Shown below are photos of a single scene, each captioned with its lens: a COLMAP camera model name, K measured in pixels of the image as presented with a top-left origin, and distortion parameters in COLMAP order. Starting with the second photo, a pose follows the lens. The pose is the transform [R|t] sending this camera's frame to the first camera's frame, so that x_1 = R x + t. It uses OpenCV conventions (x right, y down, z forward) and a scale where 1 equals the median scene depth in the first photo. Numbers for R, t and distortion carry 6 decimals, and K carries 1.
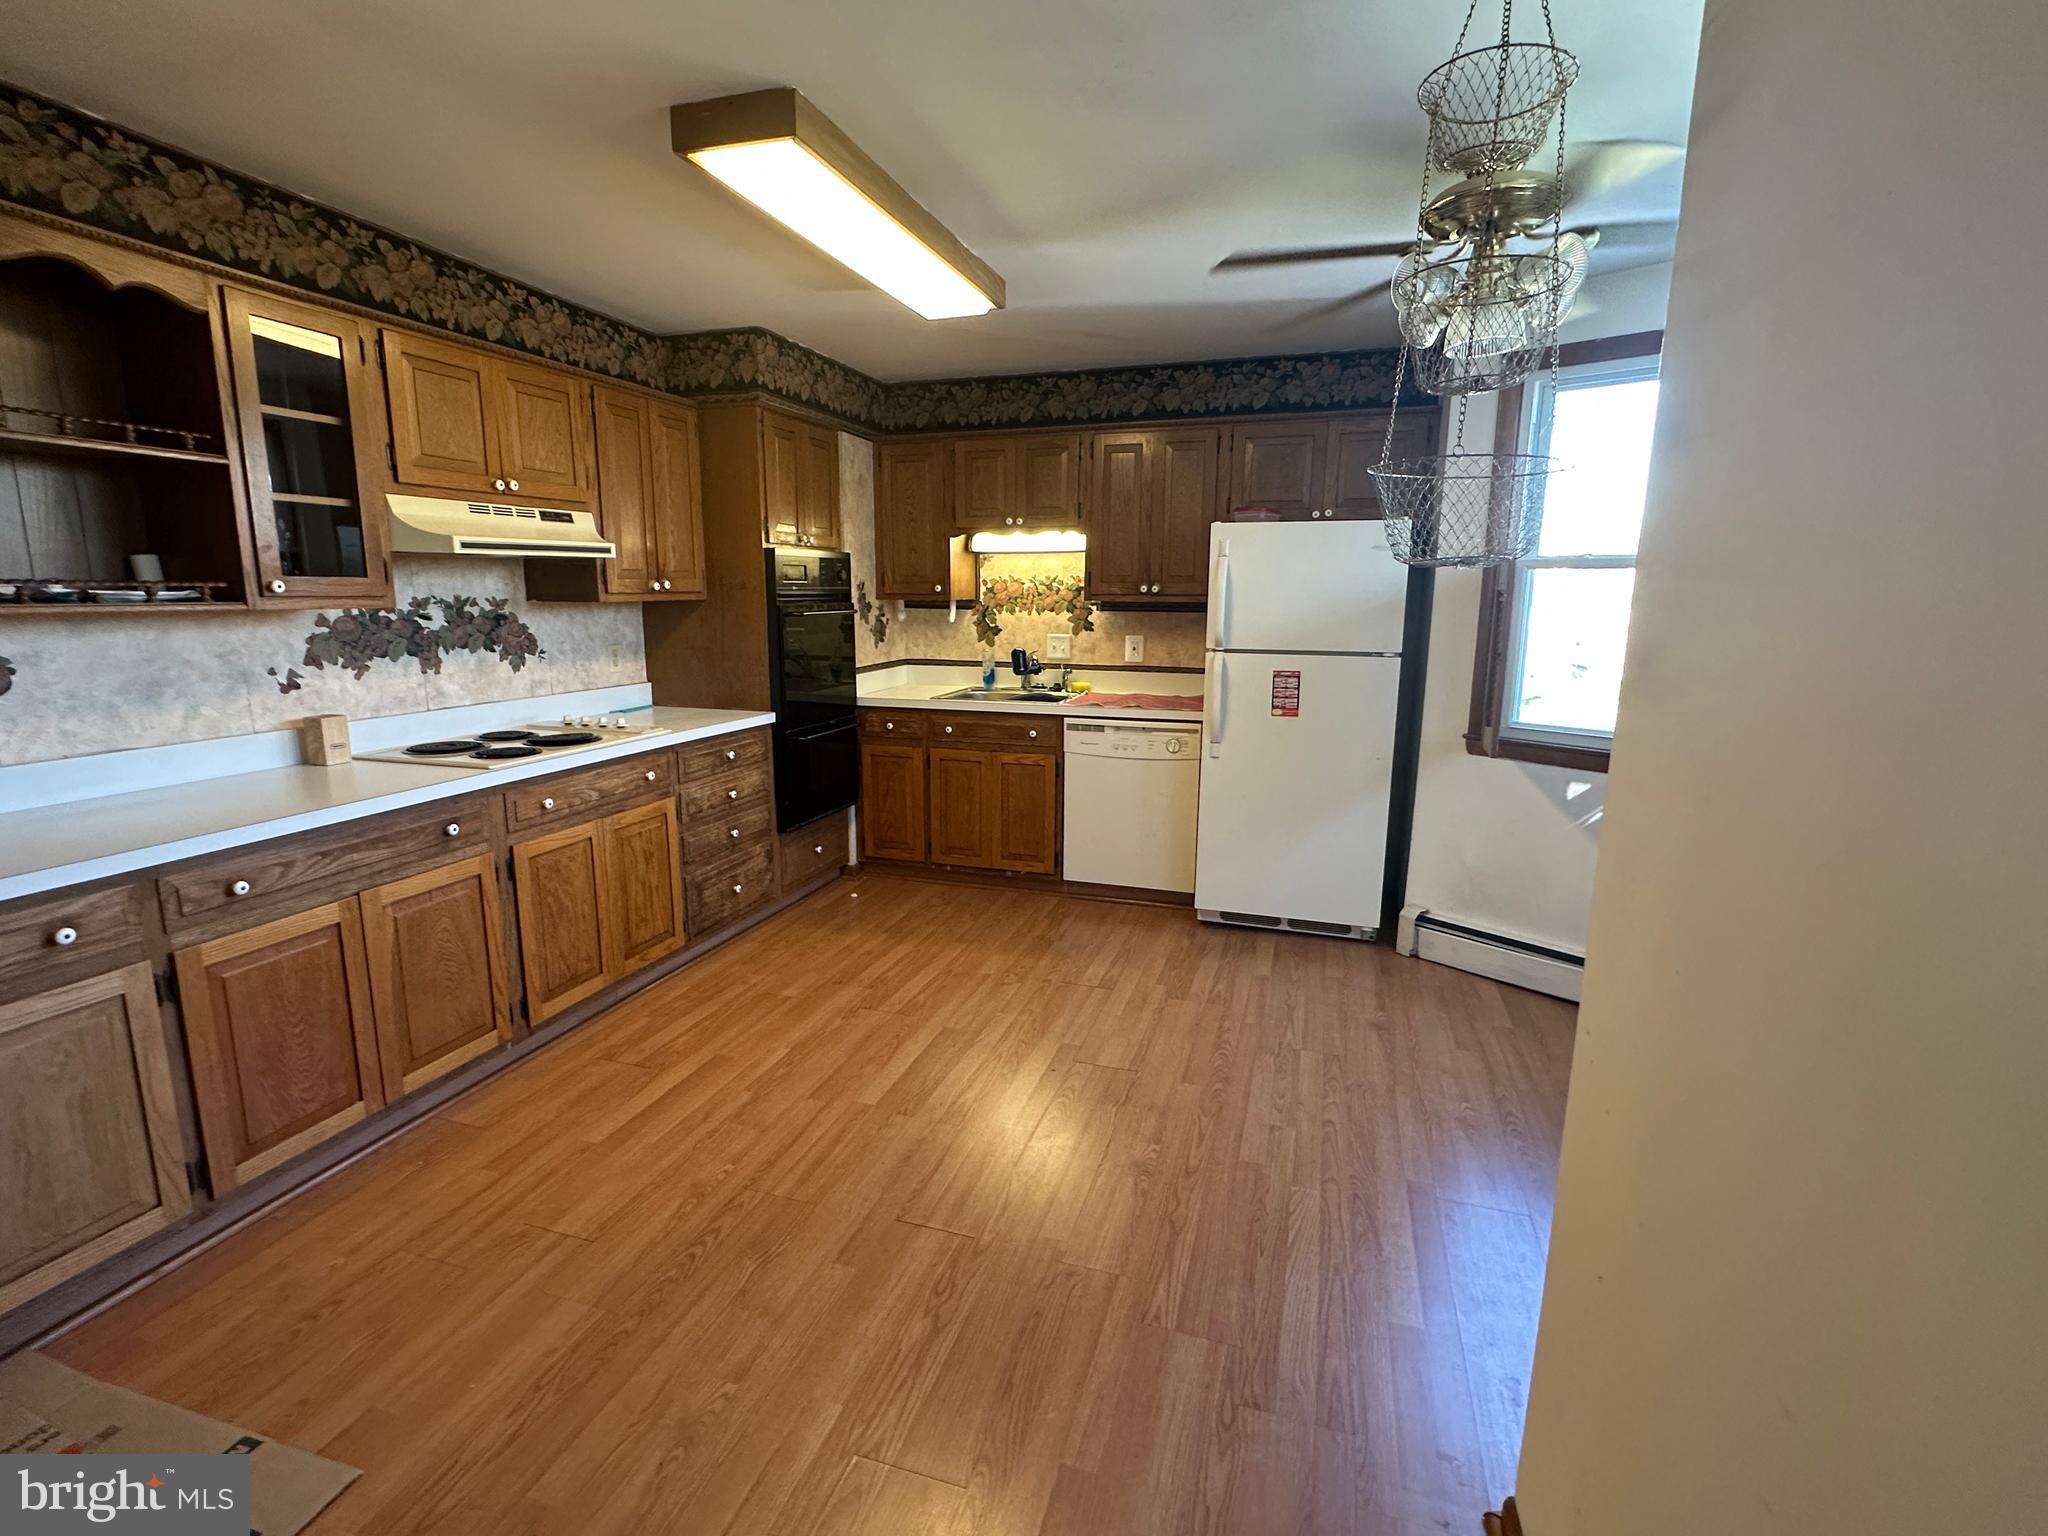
lens RADIAL K [[947.0, 0, 1028.9], [0, 947.0, 766.9], [0, 0, 1]] dist [-0.006128, -0.000385]
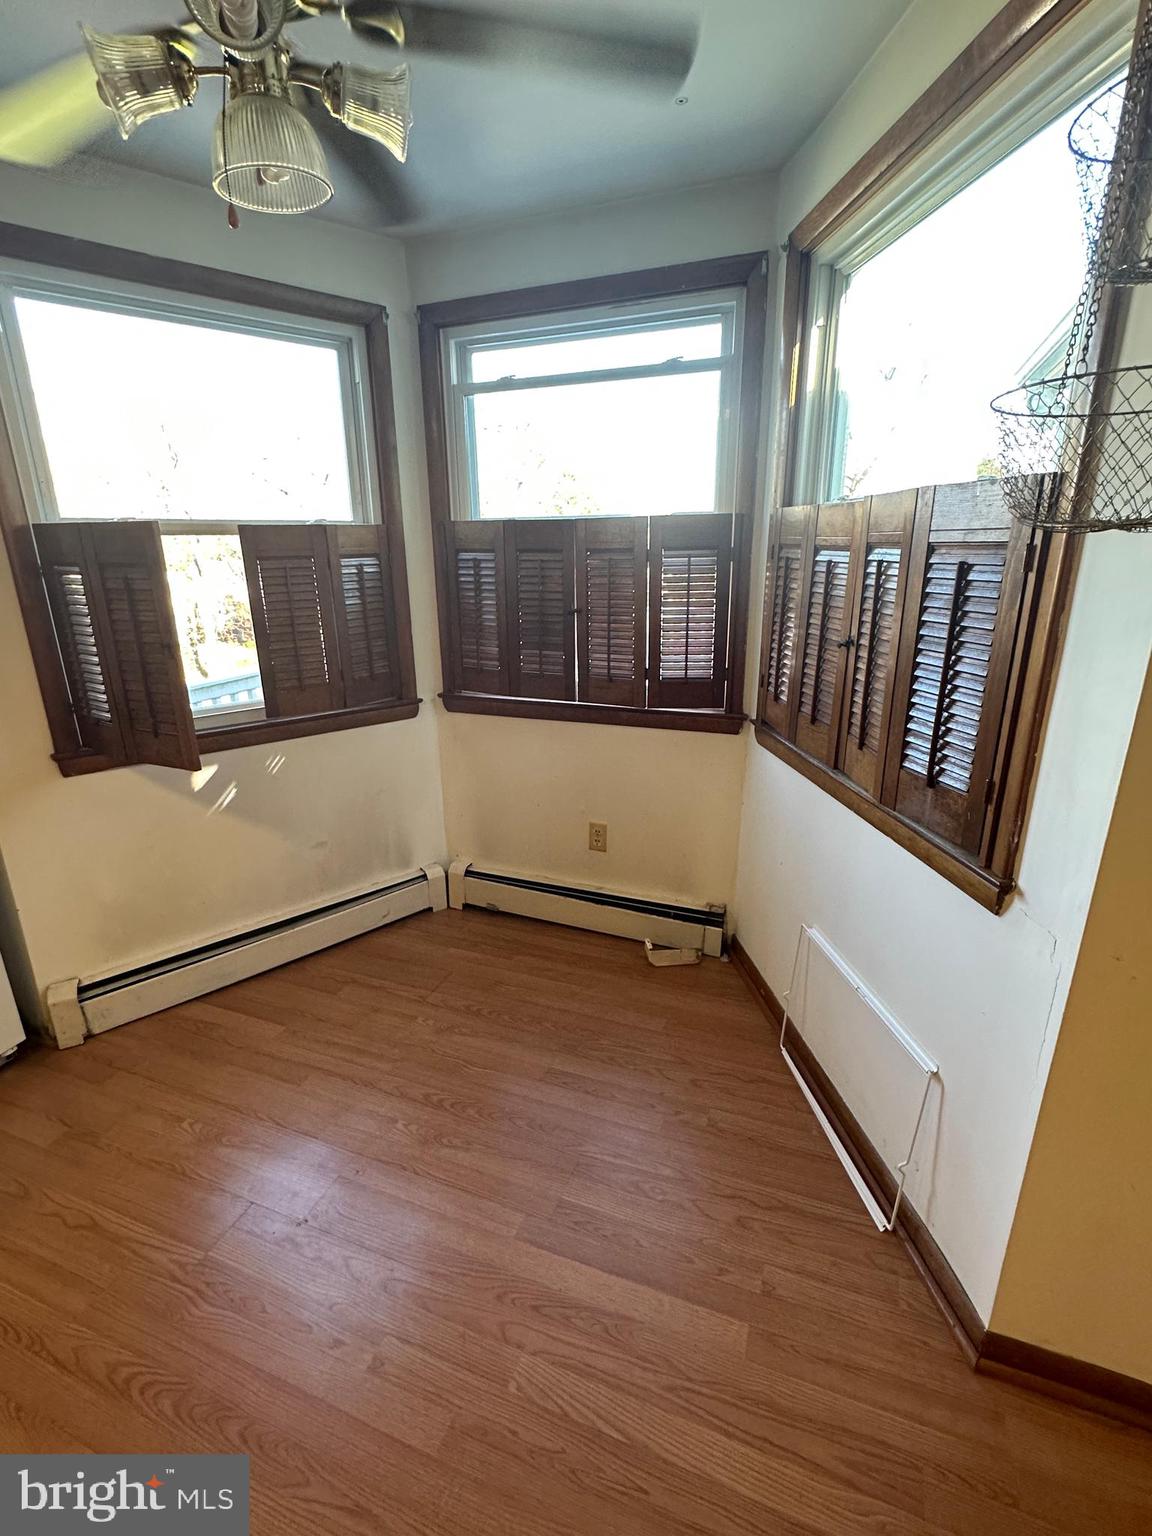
lens RADIAL K [[710.2, 0, 575.4], [0, 710.2, 768.6], [0, 0, 1]] dist [-0.006128, -0.000385]
pose [[0.052349, -0.310973, 0.948976, -0.050092], [0.202079, 0.933918, 0.294891, -0.082615], [-0.977969, 0.176331, 0.111731, 0.402216]]
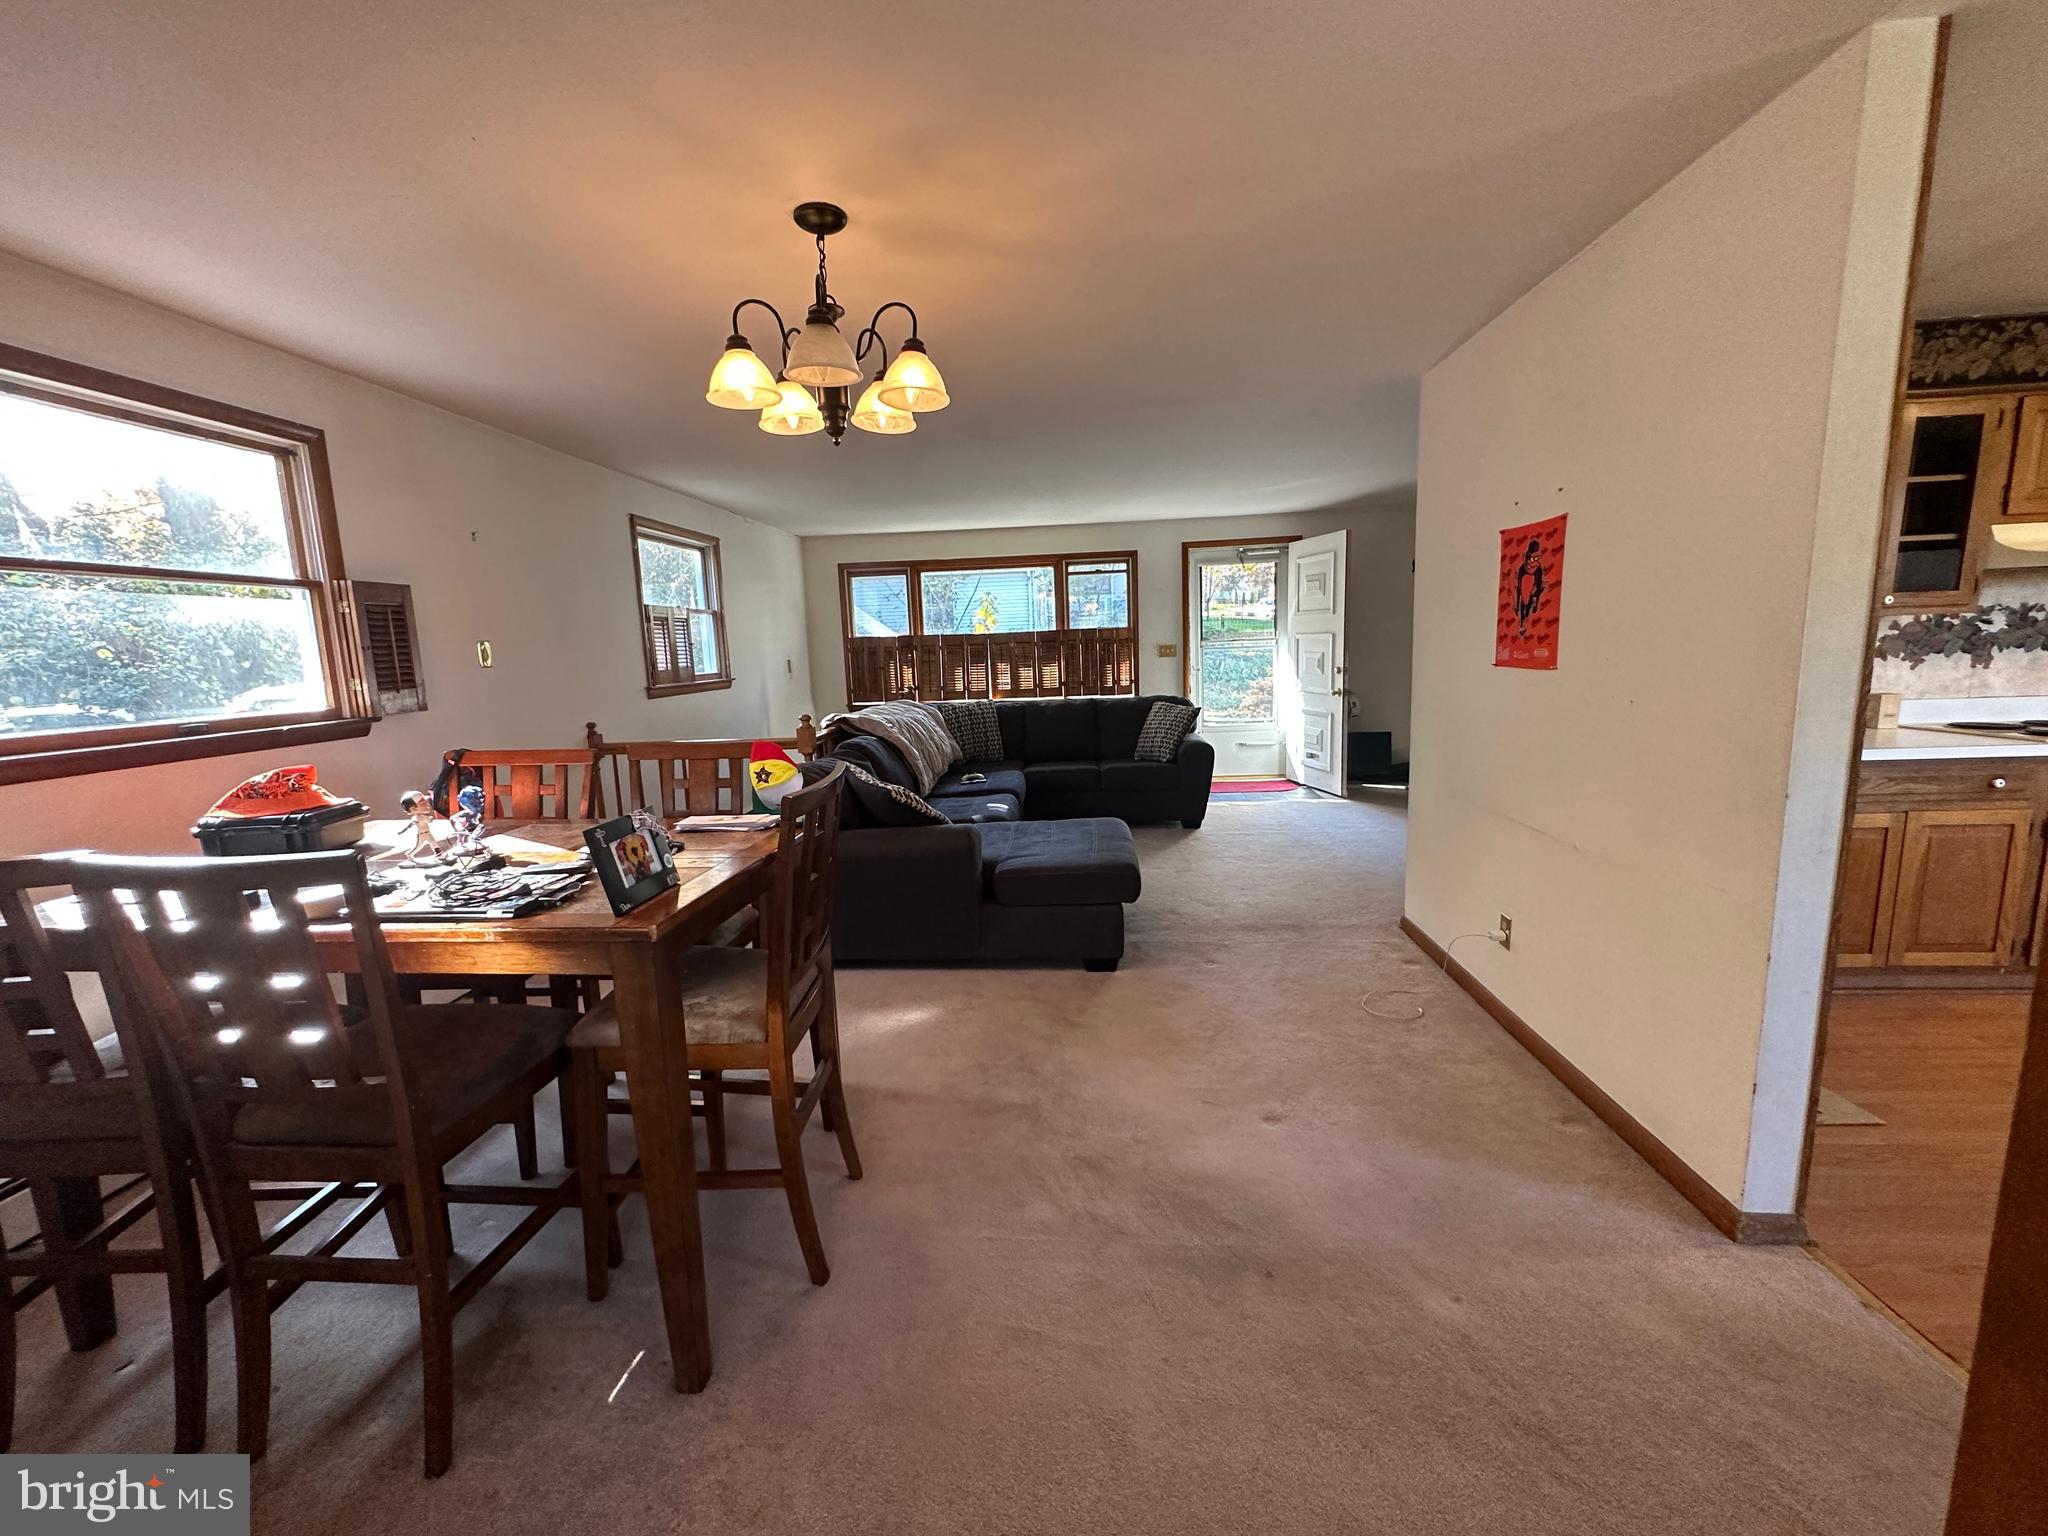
lens RADIAL K [[816.5, 0, 1027.7], [0, 816.5, 764.7], [0, 0, 1]] dist [-0.001096, 0.000535]
pose [[0.228618, 0.131599, -0.964581, 0.148320], [-0.143420, 0.984563, 0.100333, 0.115766], [0.962894, 0.115402, 0.243962, -0.523795]]
